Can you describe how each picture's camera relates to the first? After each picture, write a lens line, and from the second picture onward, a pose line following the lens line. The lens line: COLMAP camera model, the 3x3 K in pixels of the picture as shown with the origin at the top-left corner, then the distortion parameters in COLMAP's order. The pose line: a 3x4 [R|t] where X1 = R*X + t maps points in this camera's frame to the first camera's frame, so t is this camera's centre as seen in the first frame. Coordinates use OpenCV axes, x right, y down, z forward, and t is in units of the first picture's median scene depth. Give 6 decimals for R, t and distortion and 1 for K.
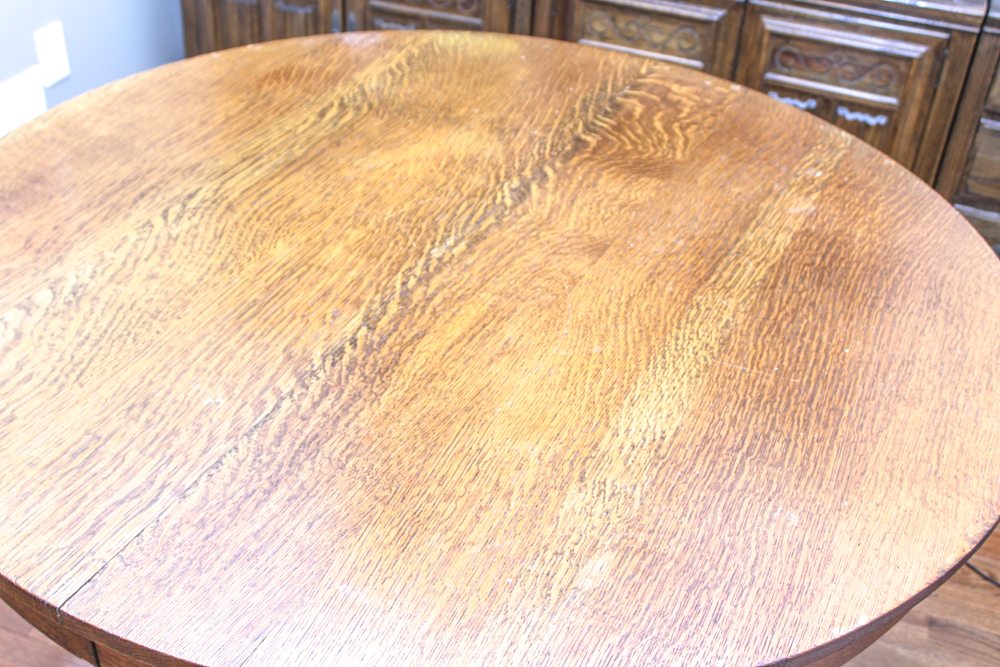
lens RADIAL K [[1194.4, 0, 500.0], [0, 1194.4, 333.5], [0, 0, 1]] dist [-0.047079, 0.001627]
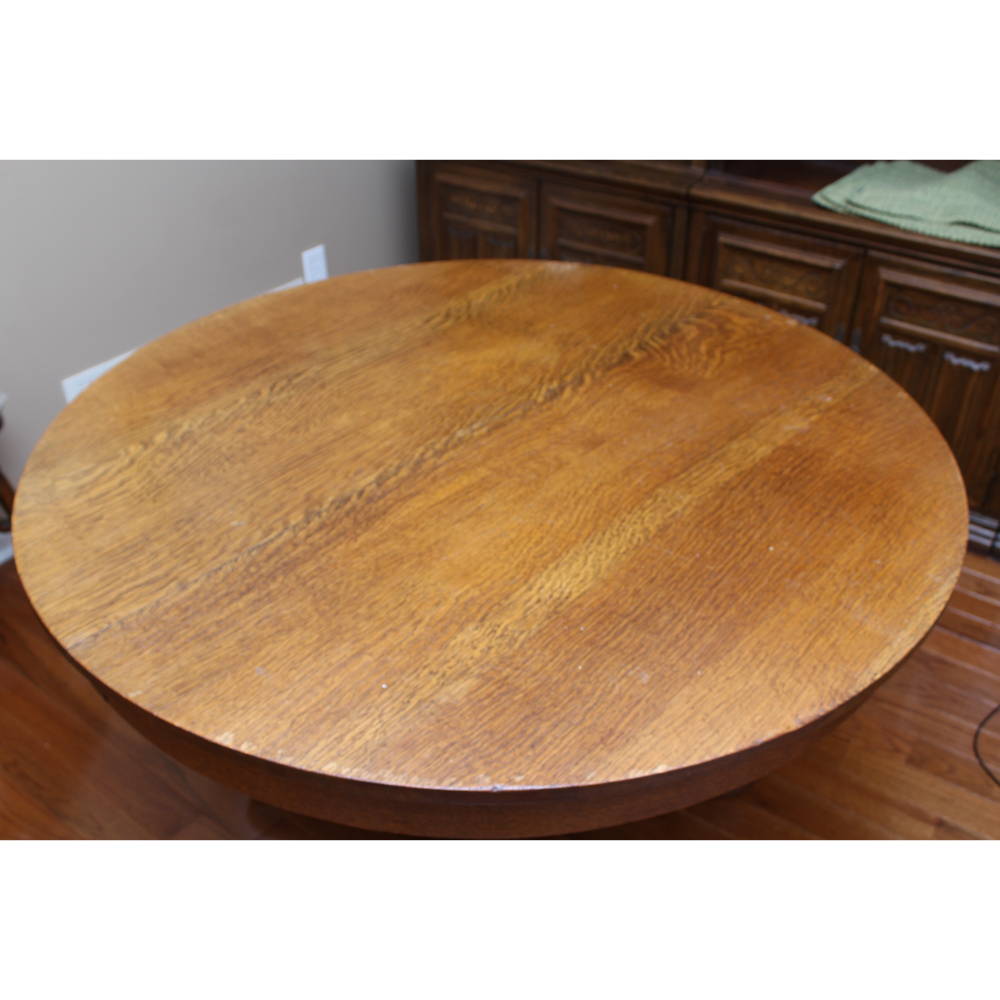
lens RADIAL K [[1018.8, 0, 500.0], [0, 1018.8, 500.0], [0, 0, 1]] dist [-0.090251, 0.020762]
pose [[0.956104, 0.106755, -0.272890, 0.277390], [-0.114803, 0.993295, -0.013647, 0.010245], [0.269604, 0.044376, 0.961948, 0.003304]]
